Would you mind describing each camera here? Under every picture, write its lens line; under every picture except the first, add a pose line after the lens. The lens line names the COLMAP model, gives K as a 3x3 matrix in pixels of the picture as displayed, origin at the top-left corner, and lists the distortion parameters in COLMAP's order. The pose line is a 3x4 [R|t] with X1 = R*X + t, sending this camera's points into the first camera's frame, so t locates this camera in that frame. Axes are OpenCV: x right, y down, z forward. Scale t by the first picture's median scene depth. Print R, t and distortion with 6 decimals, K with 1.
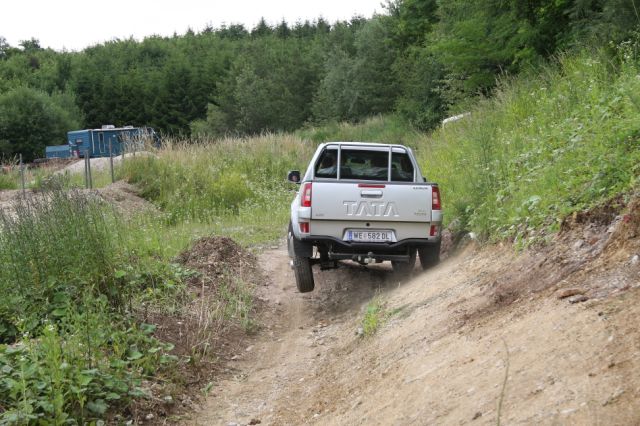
lens RADIAL K [[1623.5, 0, 320.0], [0, 1623.5, 213.0], [0, 0, 1]] dist [0.484580, 0.671159]
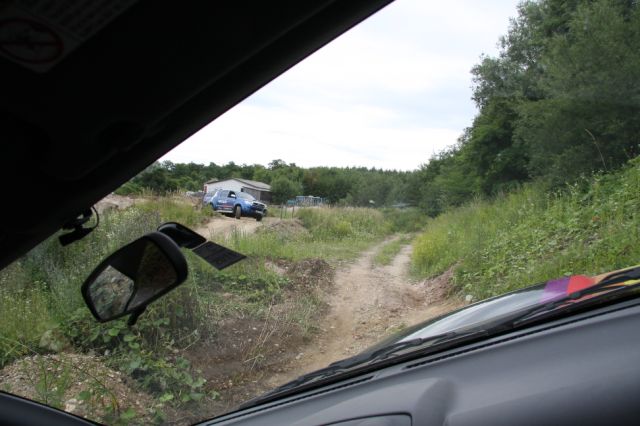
lens RADIAL K [[1623.5, 0, 320.0], [0, 1623.5, 213.0], [0, 0, 1]] dist [0.484580, 0.671159]
pose [[0.987944, 0.152437, -0.027022, -0.036699], [-0.153481, 0.987257, -0.042030, 0.083060], [0.020271, 0.045670, 0.998751, -1.635261]]
